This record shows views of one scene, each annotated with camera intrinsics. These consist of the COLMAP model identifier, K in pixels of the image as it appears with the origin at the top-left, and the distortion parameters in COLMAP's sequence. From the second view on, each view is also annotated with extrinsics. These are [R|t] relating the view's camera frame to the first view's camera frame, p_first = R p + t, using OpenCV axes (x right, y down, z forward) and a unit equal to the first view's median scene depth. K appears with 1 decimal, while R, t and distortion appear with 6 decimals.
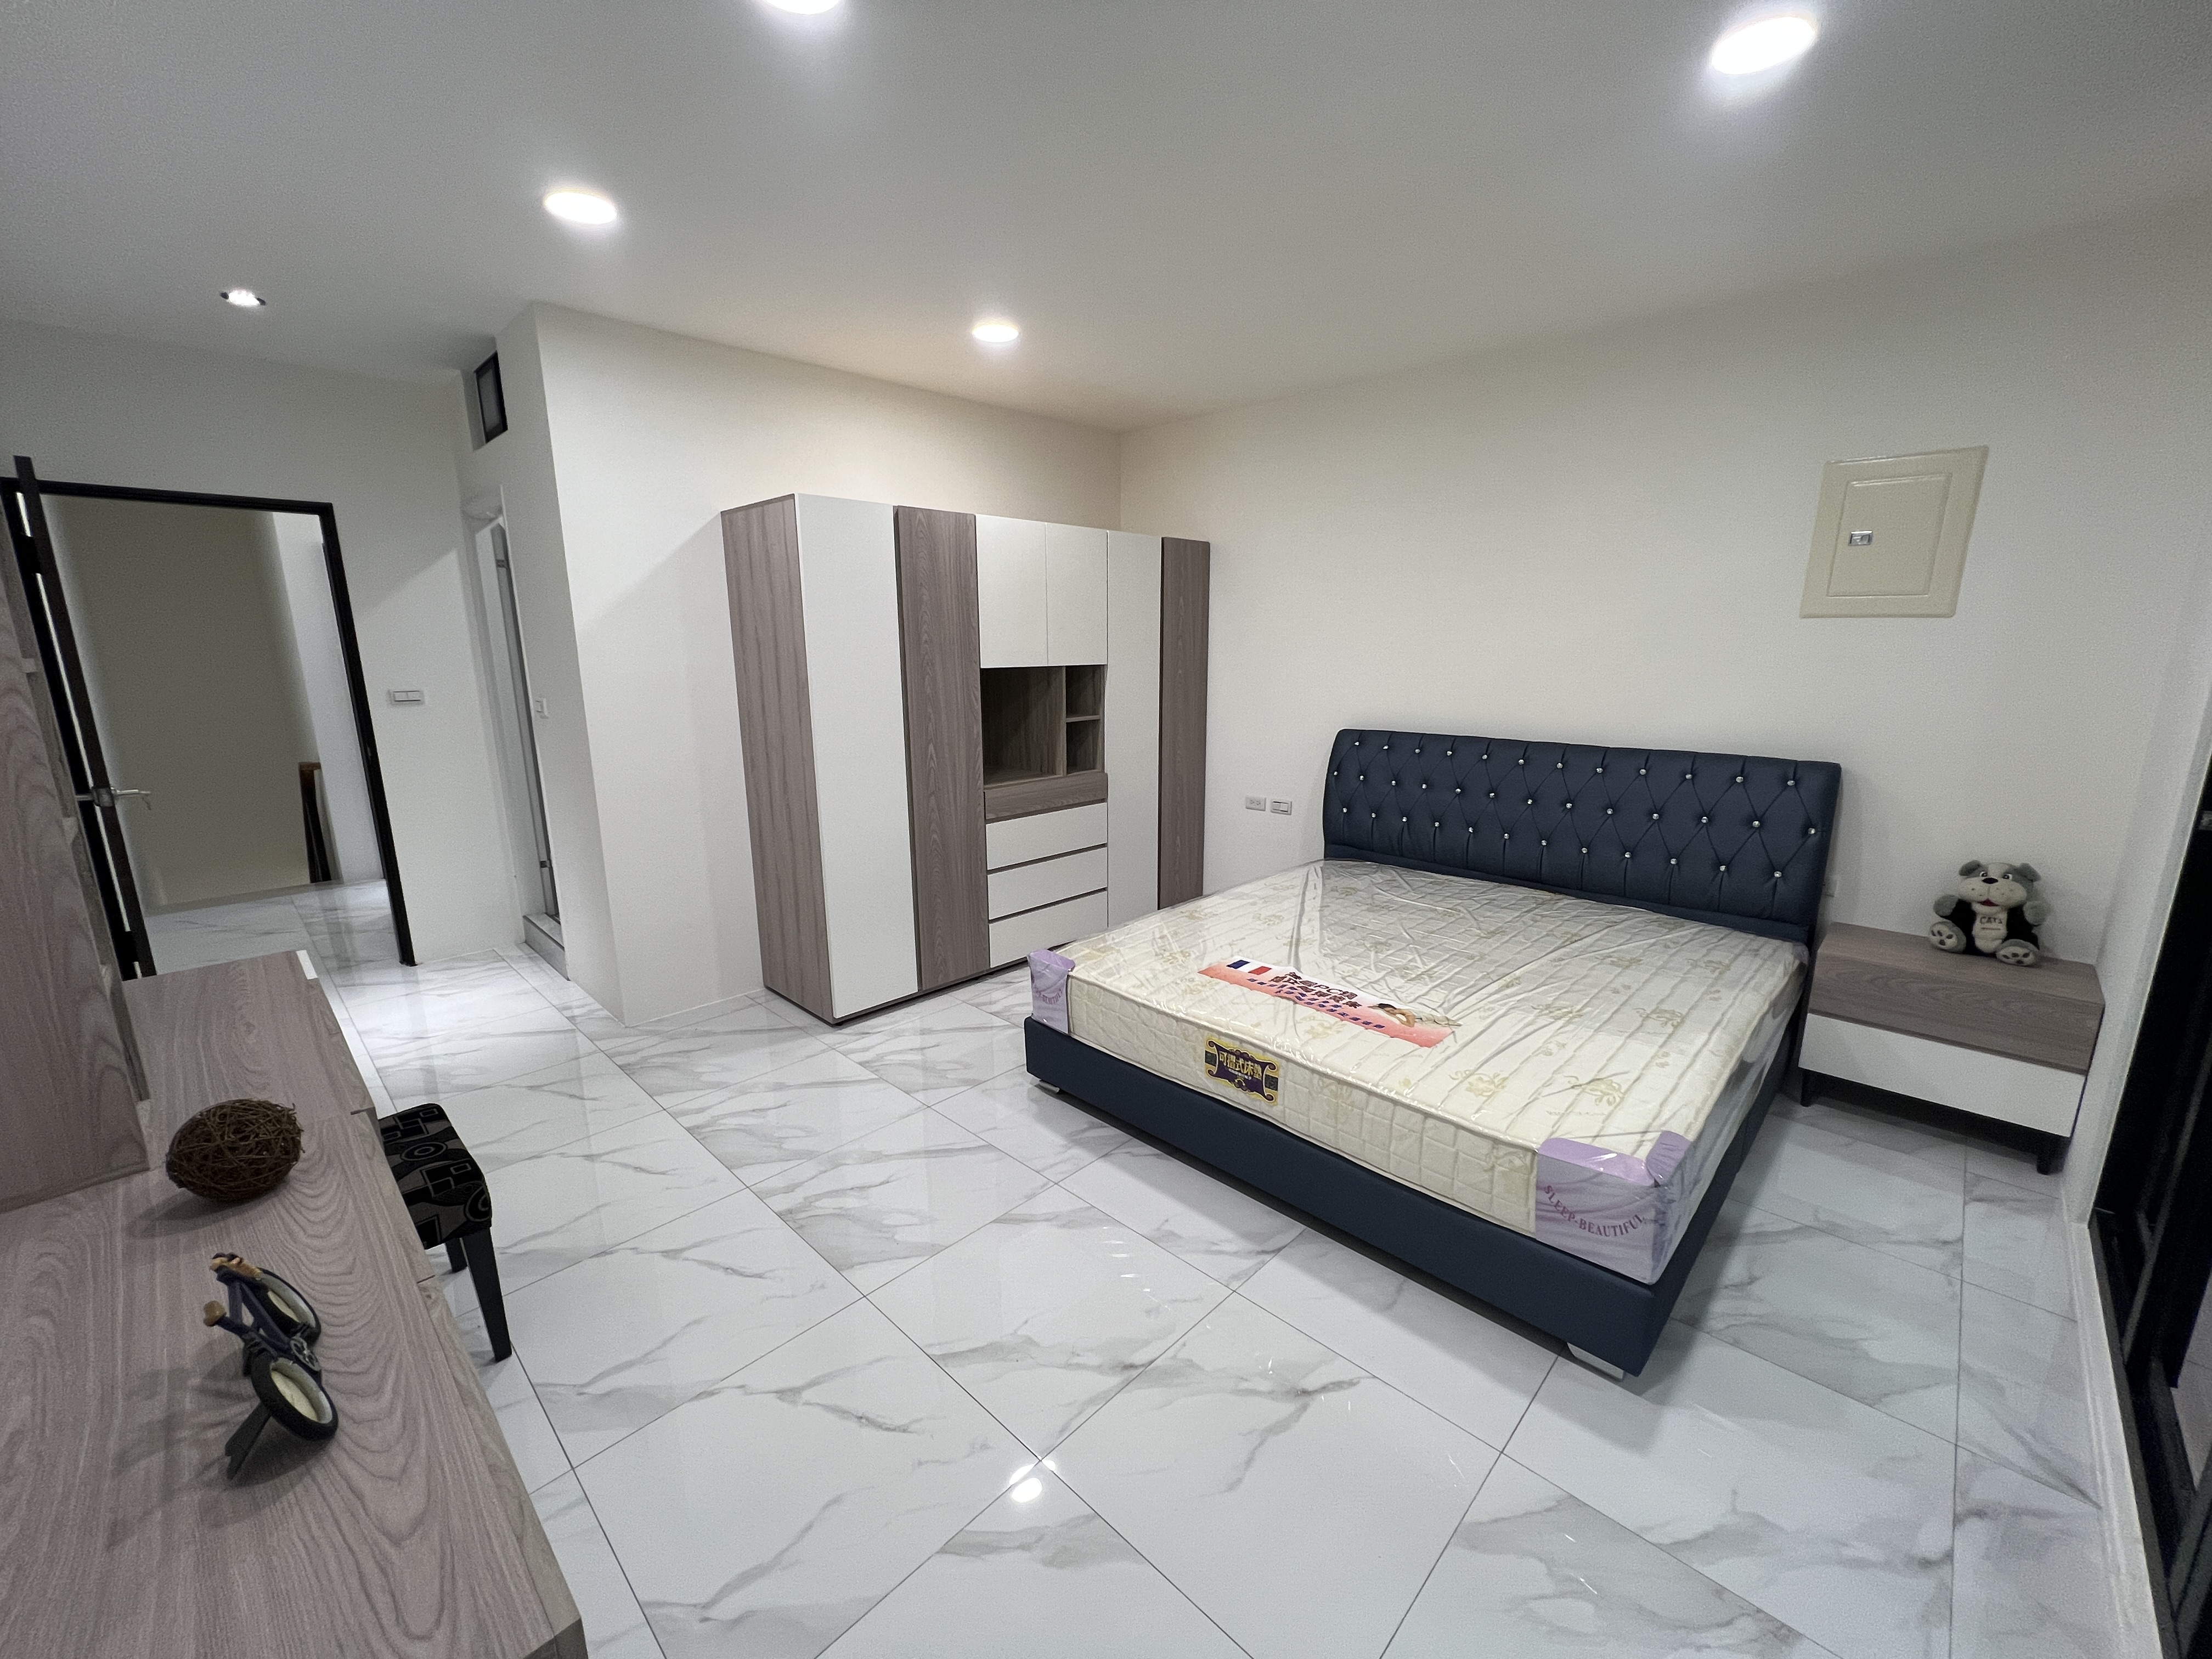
lens RADIAL K [[885.8, 0, 1102.7], [0, 885.8, 834.6], [0, 0, 1]] dist [-0.003090, -0.000078]
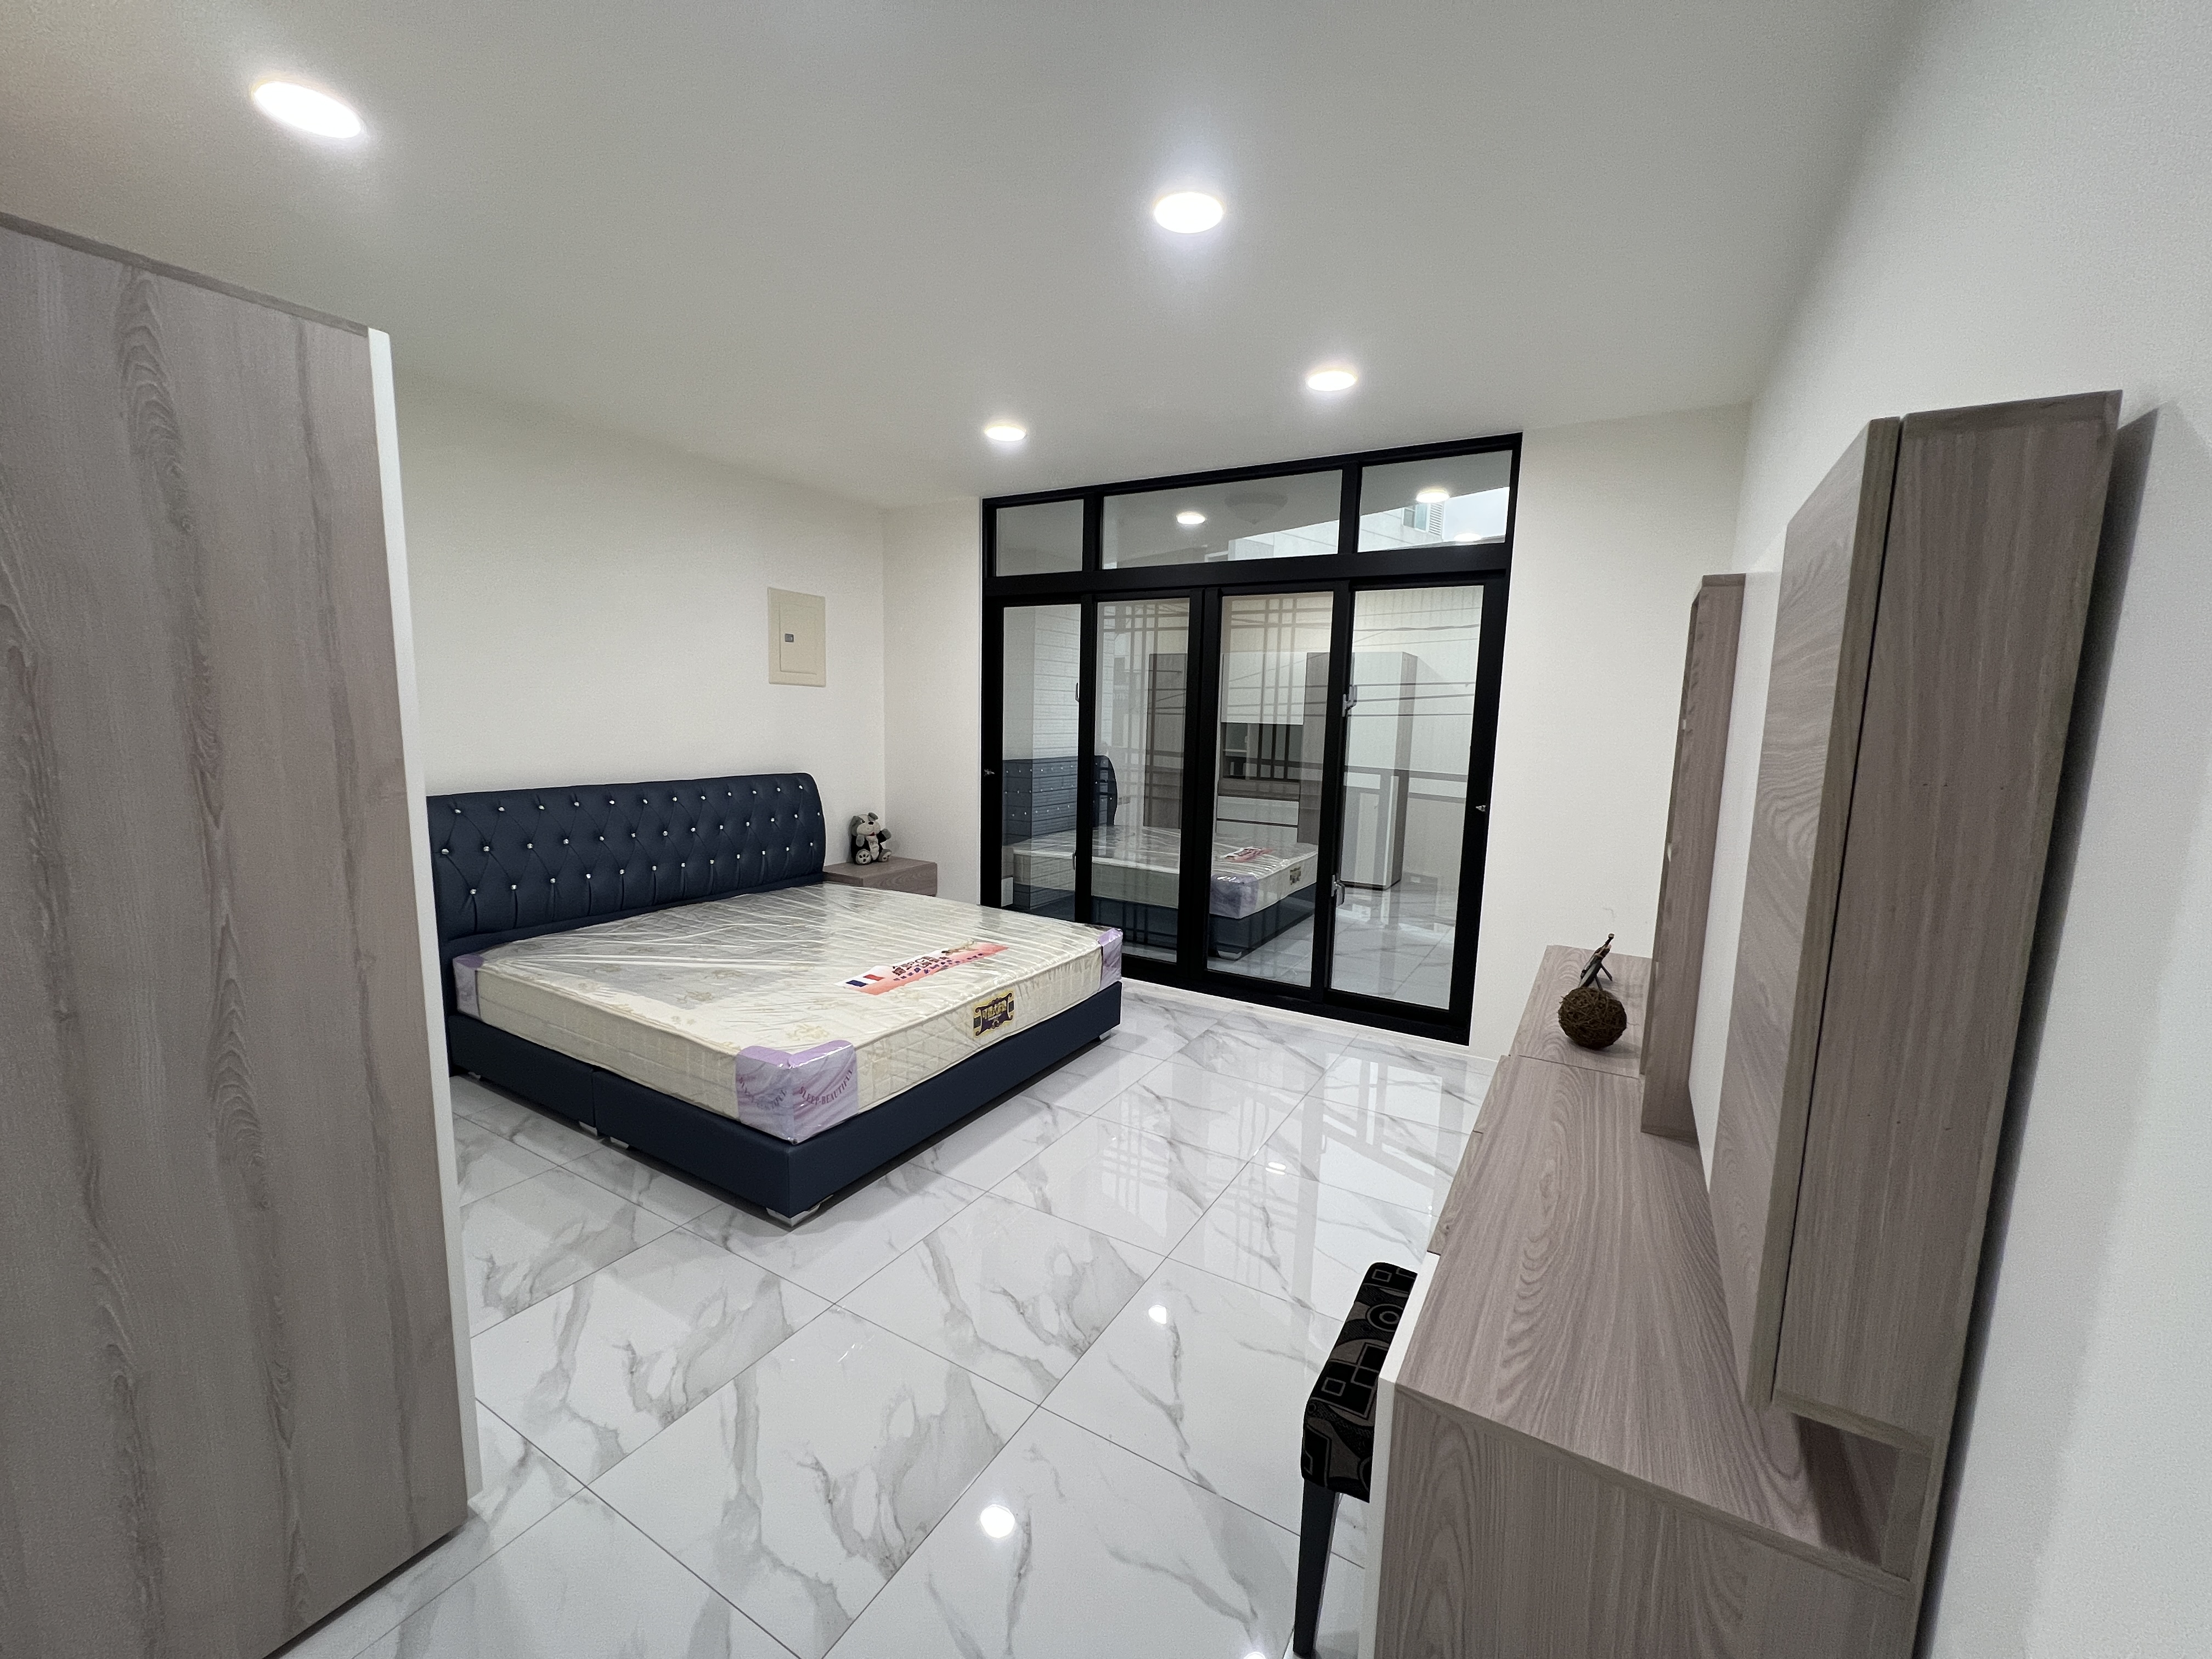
lens RADIAL K [[885.8, 0, 1096.1], [0, 885.8, 826.4], [0, 0, 1]] dist [-0.003090, -0.000078]
pose [[-0.228065, -0.130598, 0.964847, -0.992478], [0.184792, 0.967146, 0.174589, -0.188740], [-0.955949, 0.218114, -0.196439, 0.914308]]
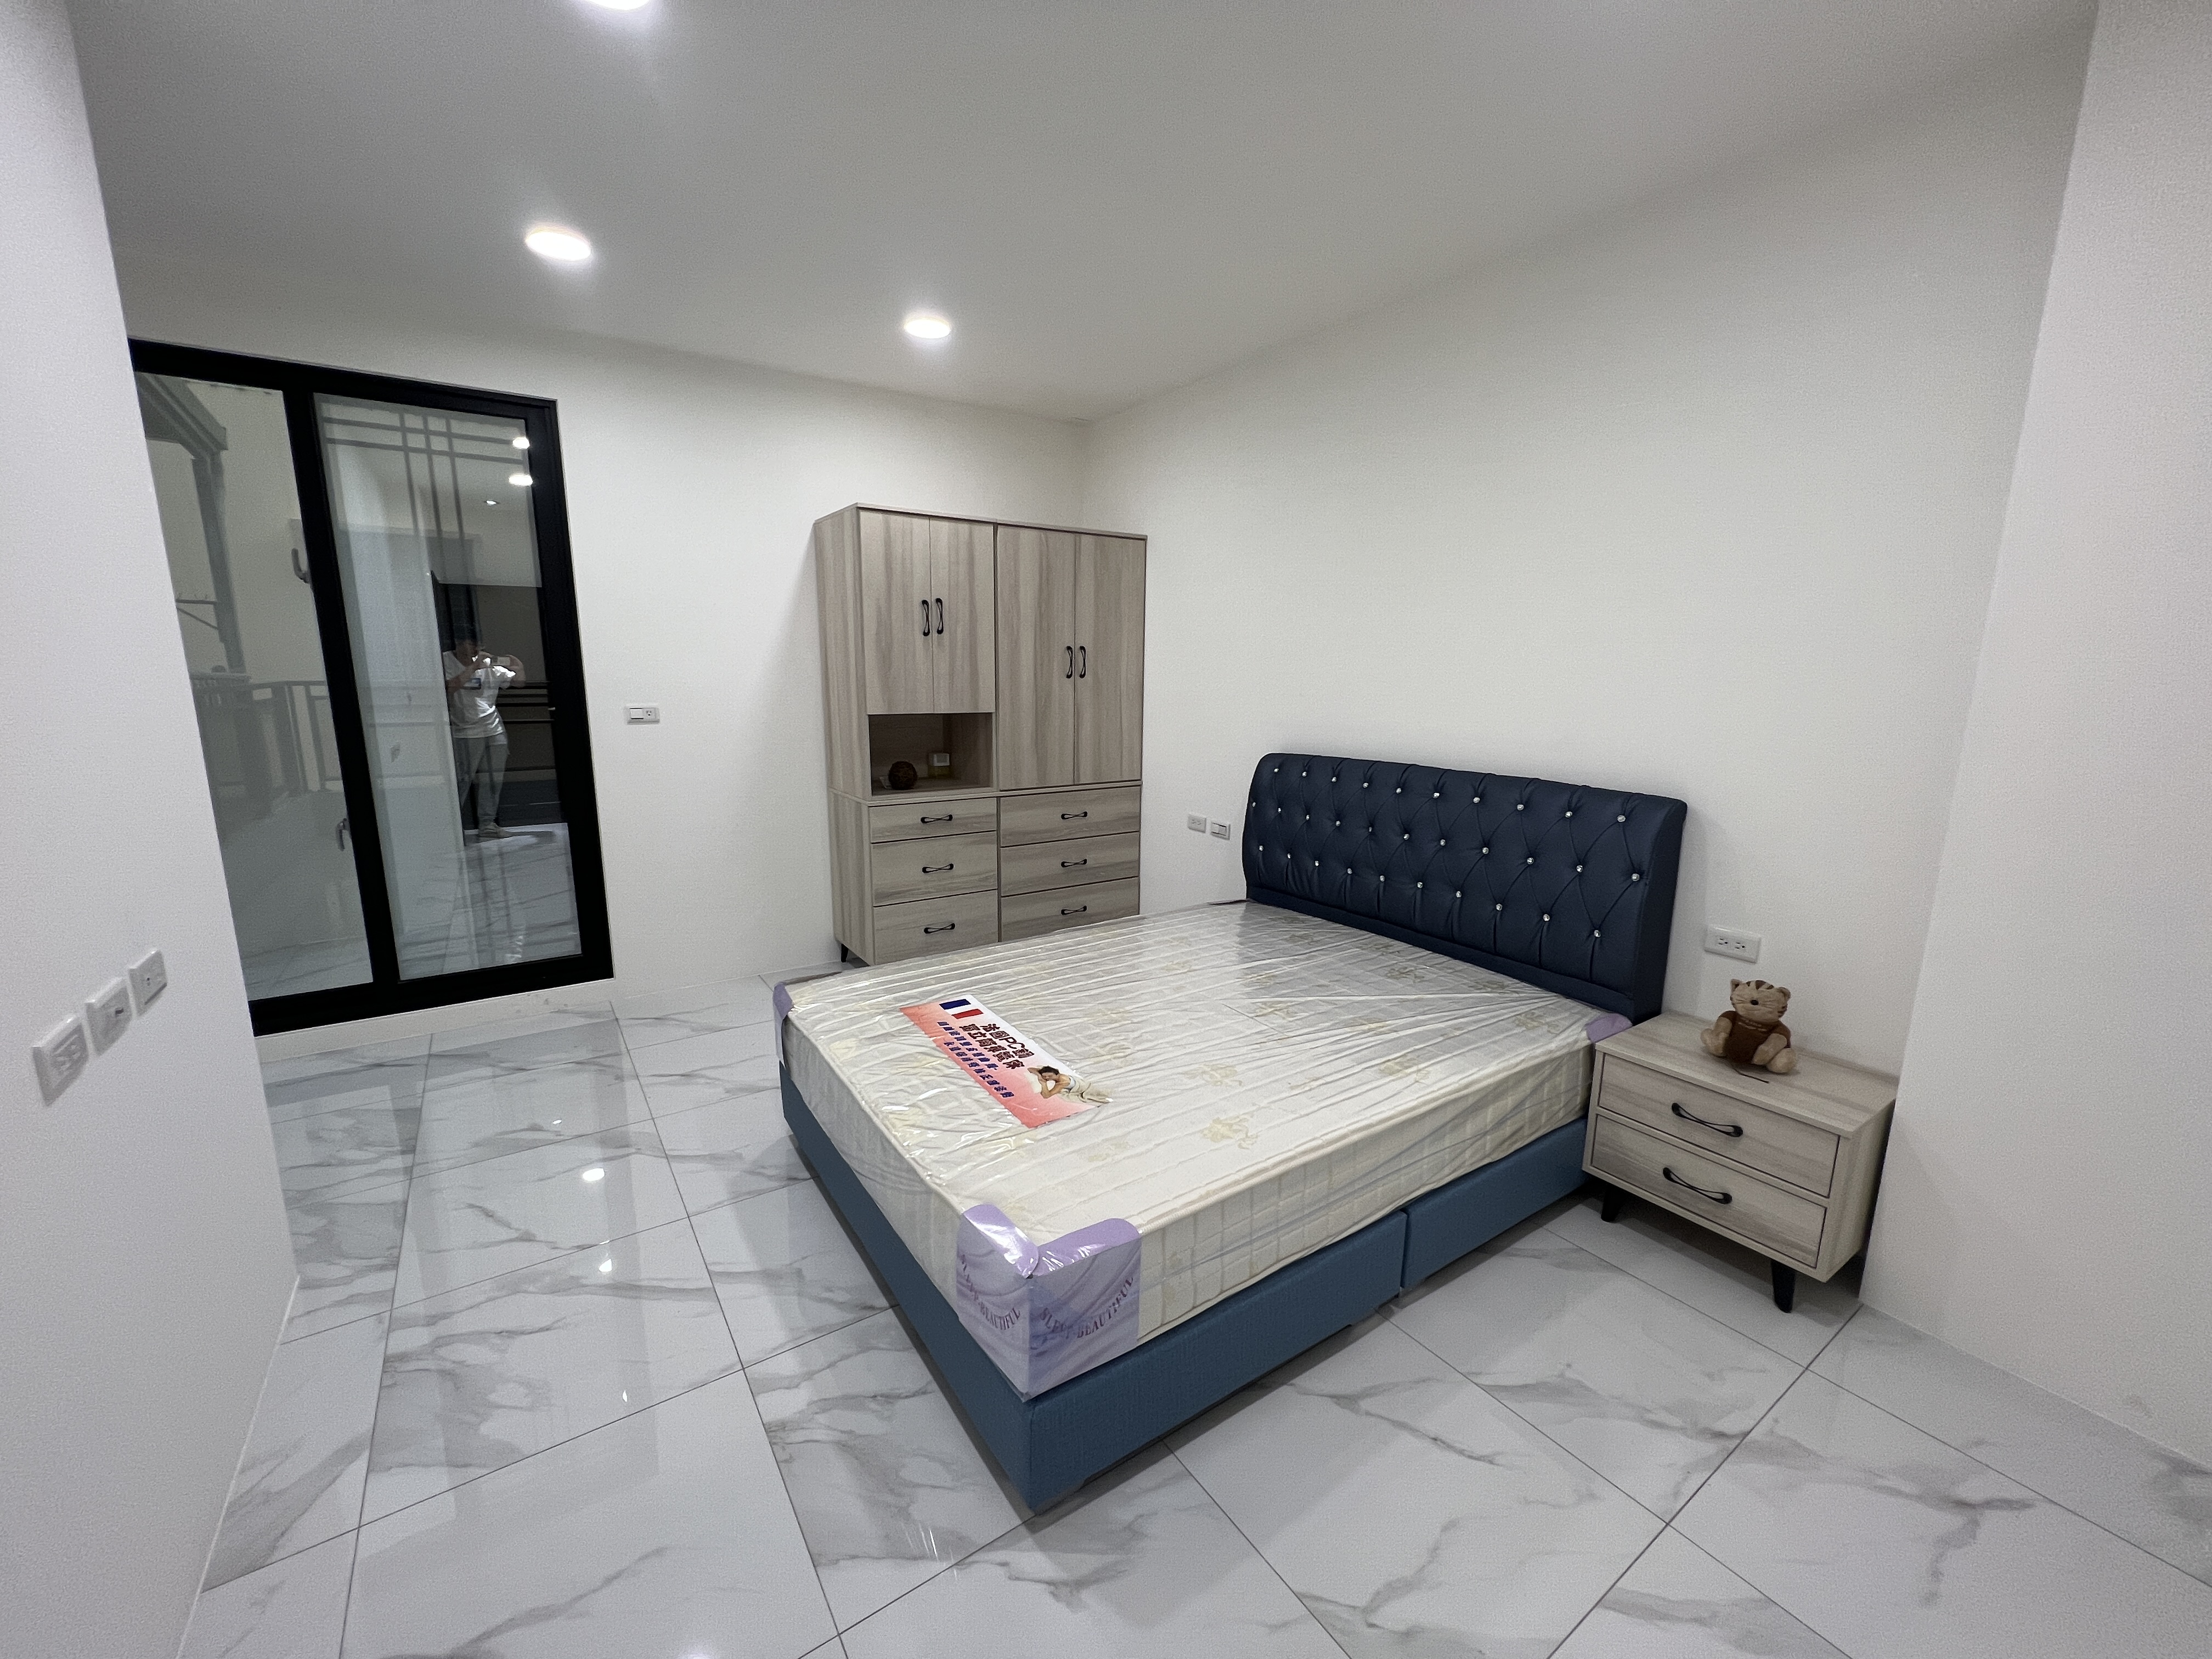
lens RADIAL K [[885.8, 0, 1098.6], [0, 885.8, 837.5], [0, 0, 1]] dist [-0.003090, -0.000078]
pose [[0.973810, 0.056203, -0.220308, 0.482333], [-0.064864, 0.997372, -0.032270, 0.003754], [0.217916, 0.045715, 0.974896, 0.191446]]
